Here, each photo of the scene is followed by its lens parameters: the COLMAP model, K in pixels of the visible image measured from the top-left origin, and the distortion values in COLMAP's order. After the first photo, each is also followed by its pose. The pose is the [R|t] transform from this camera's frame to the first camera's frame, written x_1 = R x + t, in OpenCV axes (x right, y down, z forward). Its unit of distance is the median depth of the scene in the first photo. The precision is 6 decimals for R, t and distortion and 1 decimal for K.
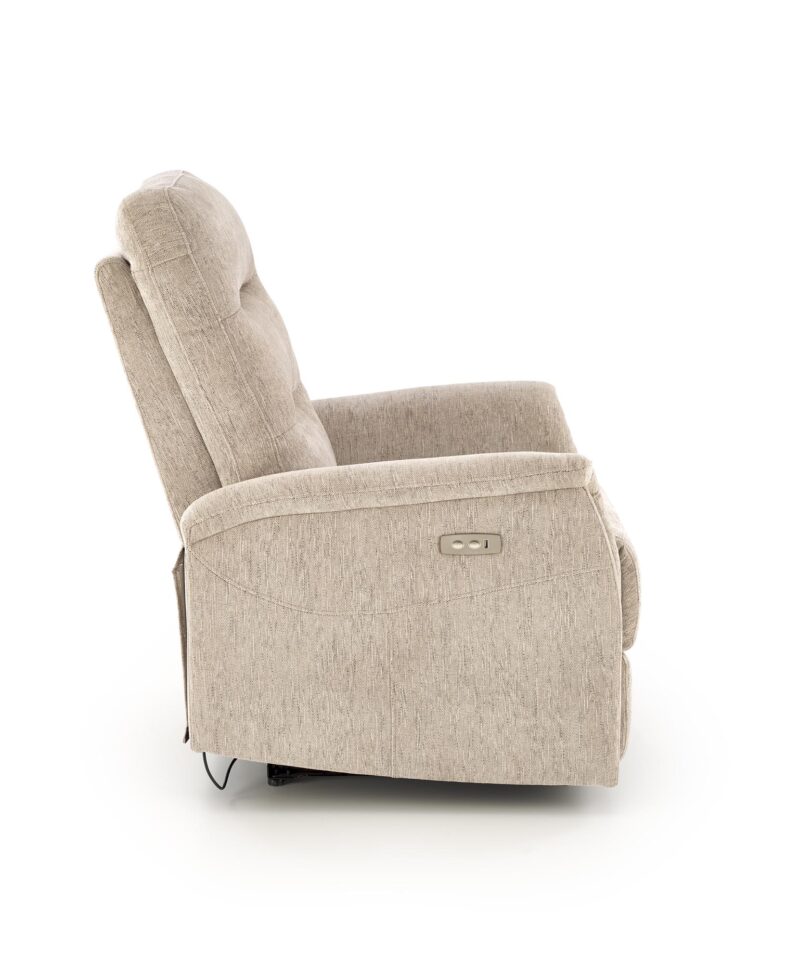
lens RADIAL K [[2150.7, 0, 400.0], [0, 2150.7, 481.5], [0, 0, 1]] dist [0.109097, 0.094896]
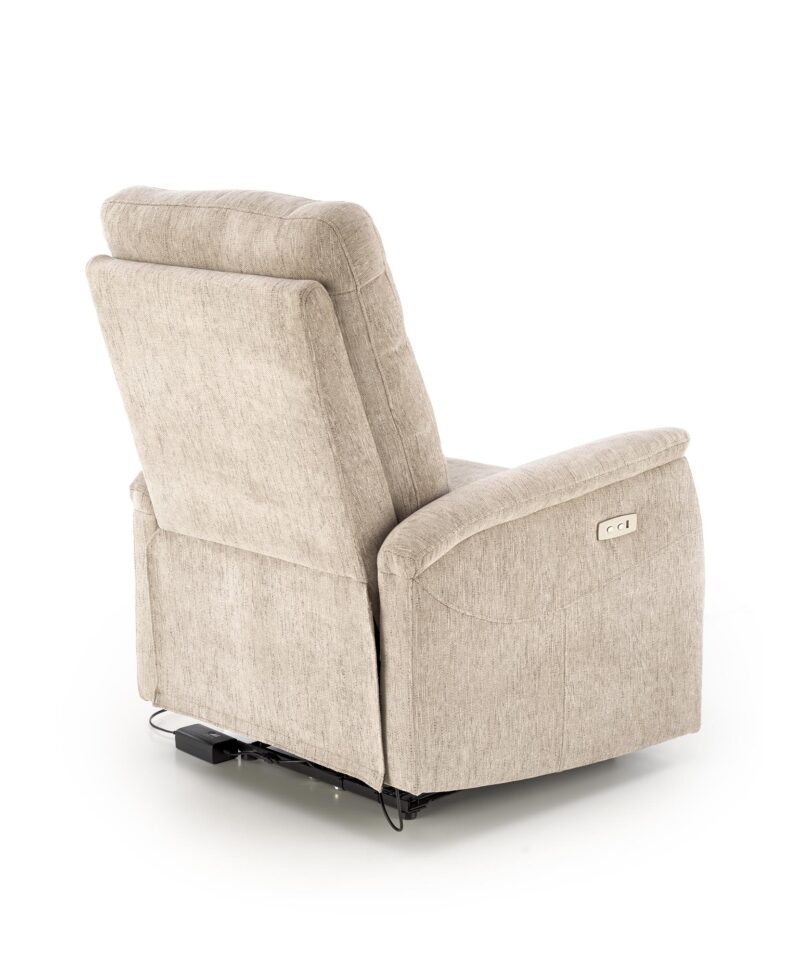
lens RADIAL K [[2150.7, 0, 400.0], [0, 2150.7, 481.5], [0, 0, 1]] dist [0.109097, 0.094896]
pose [[0.719846, -0.148125, 0.678145, -0.732118], [0.147873, 0.987264, 0.058679, -0.067634], [-0.678200, 0.058039, 0.732582, 0.311284]]
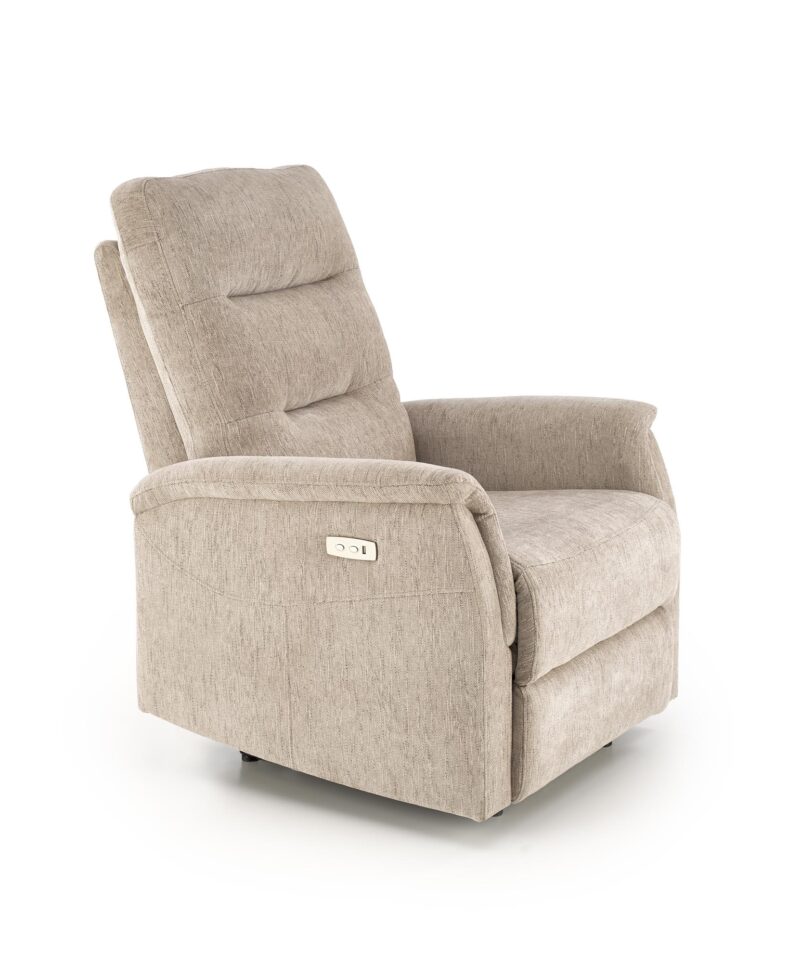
lens RADIAL K [[2150.7, 0, 400.0], [0, 2150.7, 481.5], [0, 0, 1]] dist [0.109097, 0.094896]
pose [[0.842619, 0.112947, -0.526532, 0.566039], [-0.113218, 0.993060, 0.031839, -0.035299], [0.526474, 0.032785, 0.849559, 0.166463]]
